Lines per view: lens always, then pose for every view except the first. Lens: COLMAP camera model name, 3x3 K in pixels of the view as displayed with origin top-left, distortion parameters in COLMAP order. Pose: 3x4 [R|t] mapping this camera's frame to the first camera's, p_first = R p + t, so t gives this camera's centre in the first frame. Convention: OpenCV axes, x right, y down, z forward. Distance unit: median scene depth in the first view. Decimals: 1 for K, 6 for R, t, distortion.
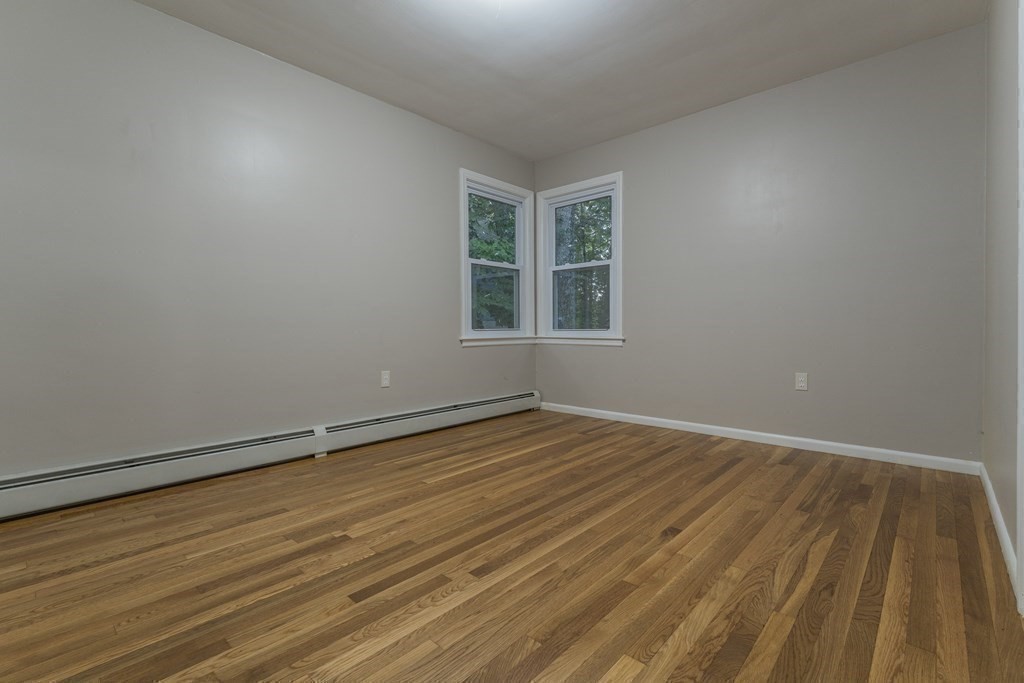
lens RADIAL K [[458.4, 0, 515.6], [0, 458.4, 339.5], [0, 0, 1]] dist [-0.000435, -0.000284]
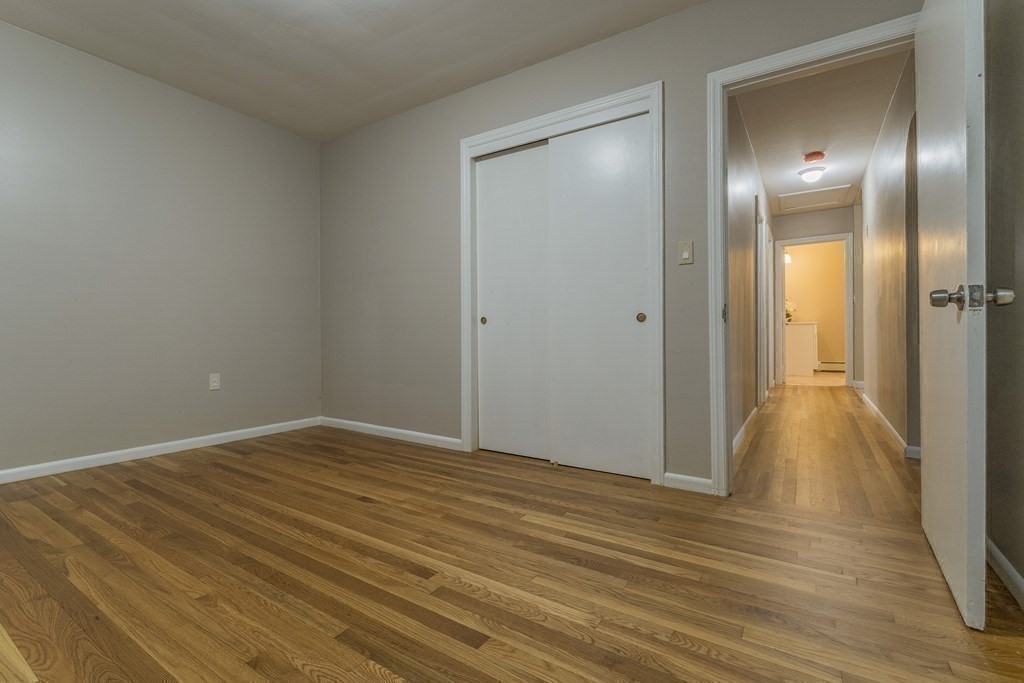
lens RADIAL K [[458.4, 0, 515.6], [0, 458.4, 339.5], [0, 0, 1]] dist [-0.000435, -0.000284]
pose [[-0.168316, -0.010935, 0.985672, -0.928028], [0.025226, 0.999563, 0.015397, -0.008422], [-0.985410, 0.027456, -0.167967, 0.824090]]
